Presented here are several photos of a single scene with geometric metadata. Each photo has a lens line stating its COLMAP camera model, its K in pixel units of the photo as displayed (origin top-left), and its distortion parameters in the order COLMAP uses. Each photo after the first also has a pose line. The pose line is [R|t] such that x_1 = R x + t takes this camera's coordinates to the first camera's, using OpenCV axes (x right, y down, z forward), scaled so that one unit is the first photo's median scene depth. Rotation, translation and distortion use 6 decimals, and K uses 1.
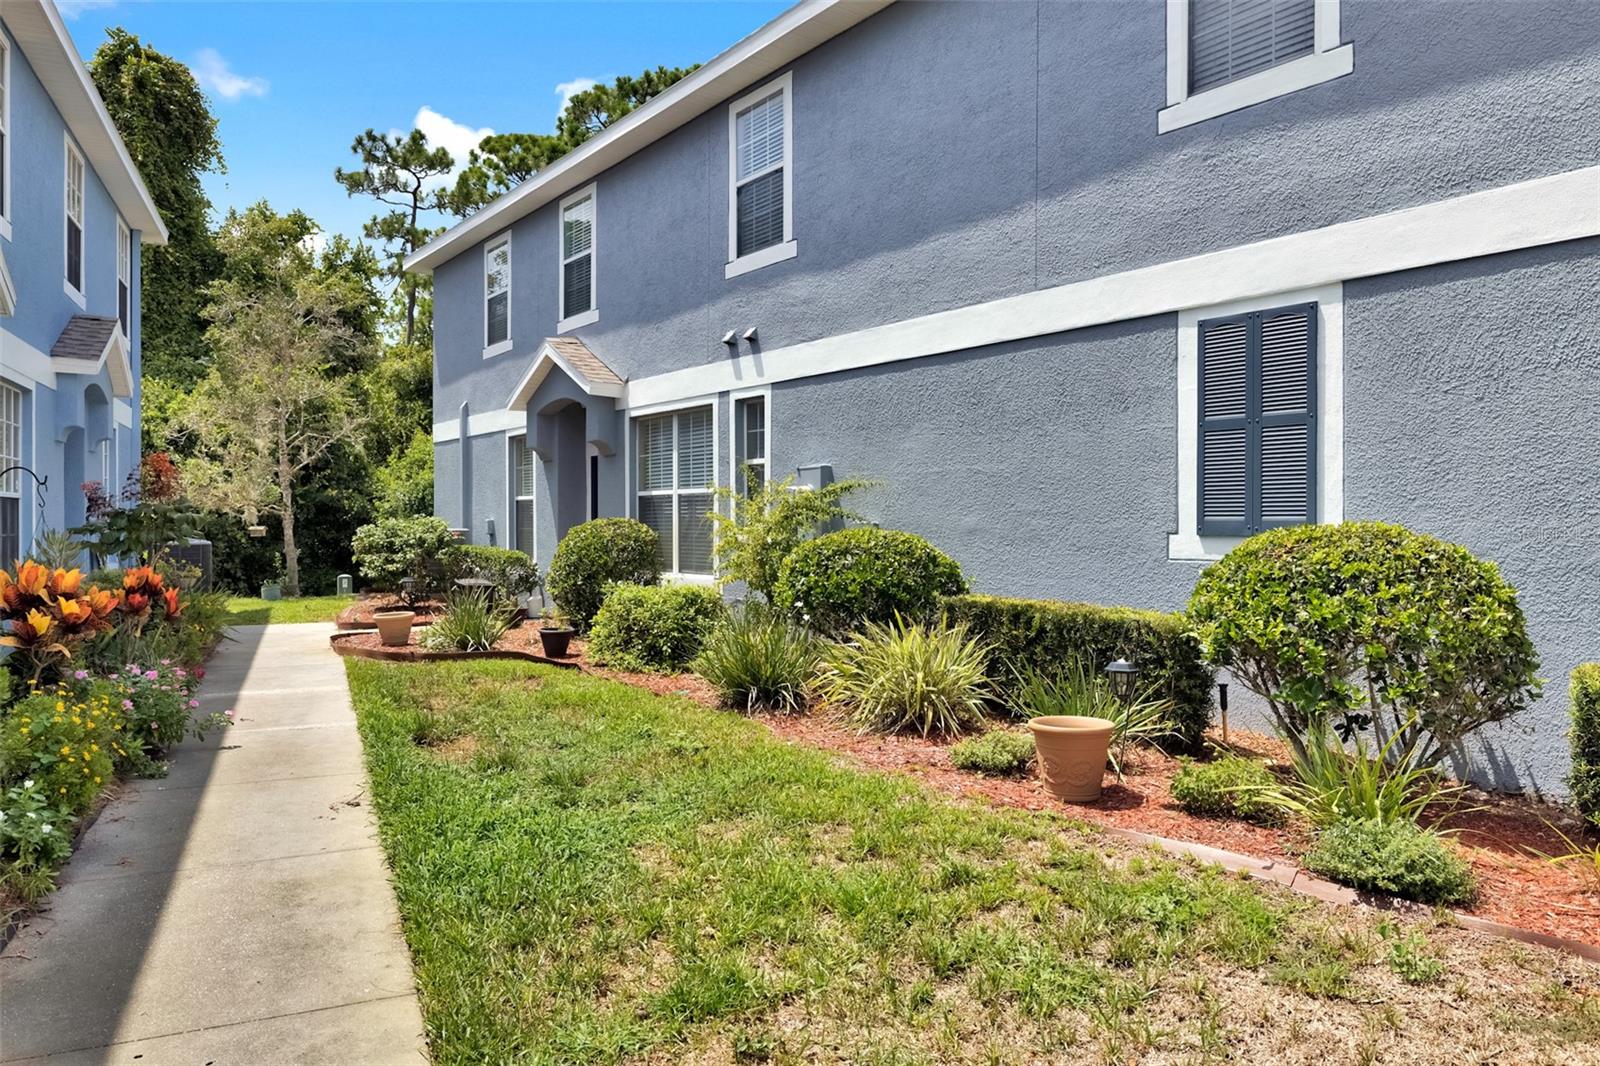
lens RADIAL K [[1105.1, 0, 800.0], [0, 1105.1, 533.0], [0, 0, 1]] dist [-0.004933, 0.000259]
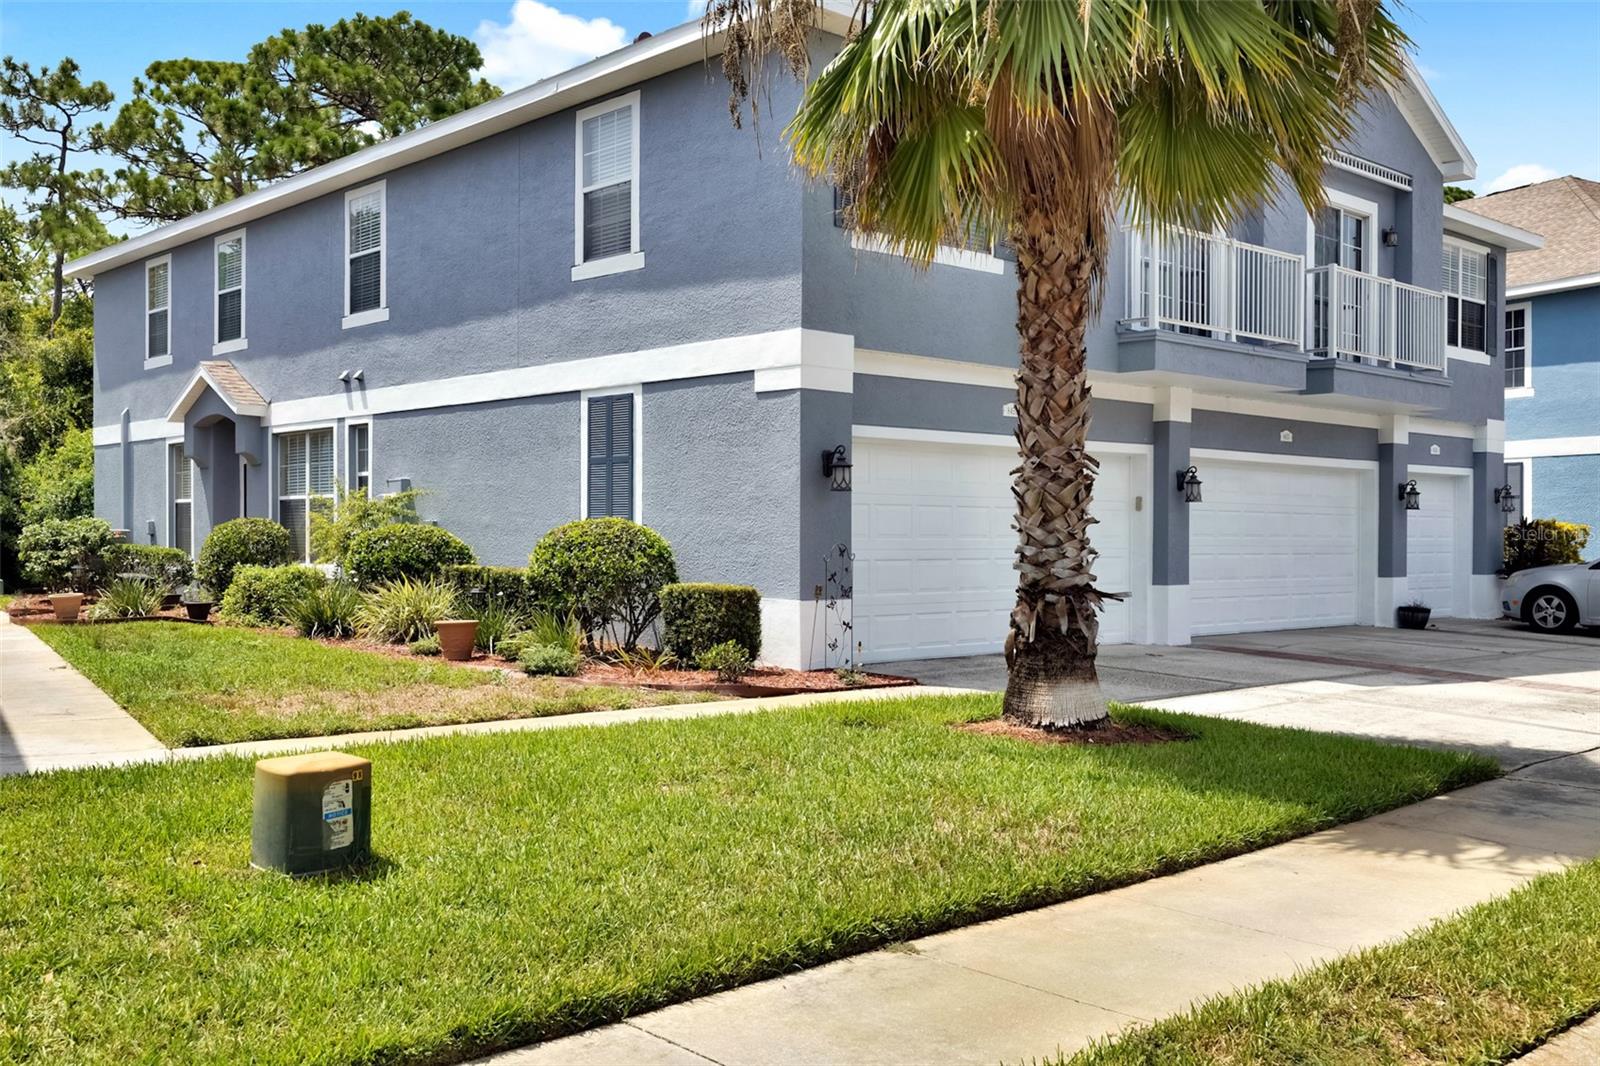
lens RADIAL K [[1509.4, 0, 800.0], [0, 1509.4, 533.0], [0, 0, 1]] dist [0.000809, -0.019854]
pose [[0.992042, 0.001096, 0.125903, 0.190825], [0.000074, 0.999957, -0.009287, 0.016019], [-0.125908, 0.009222, 0.991999, -0.631992]]
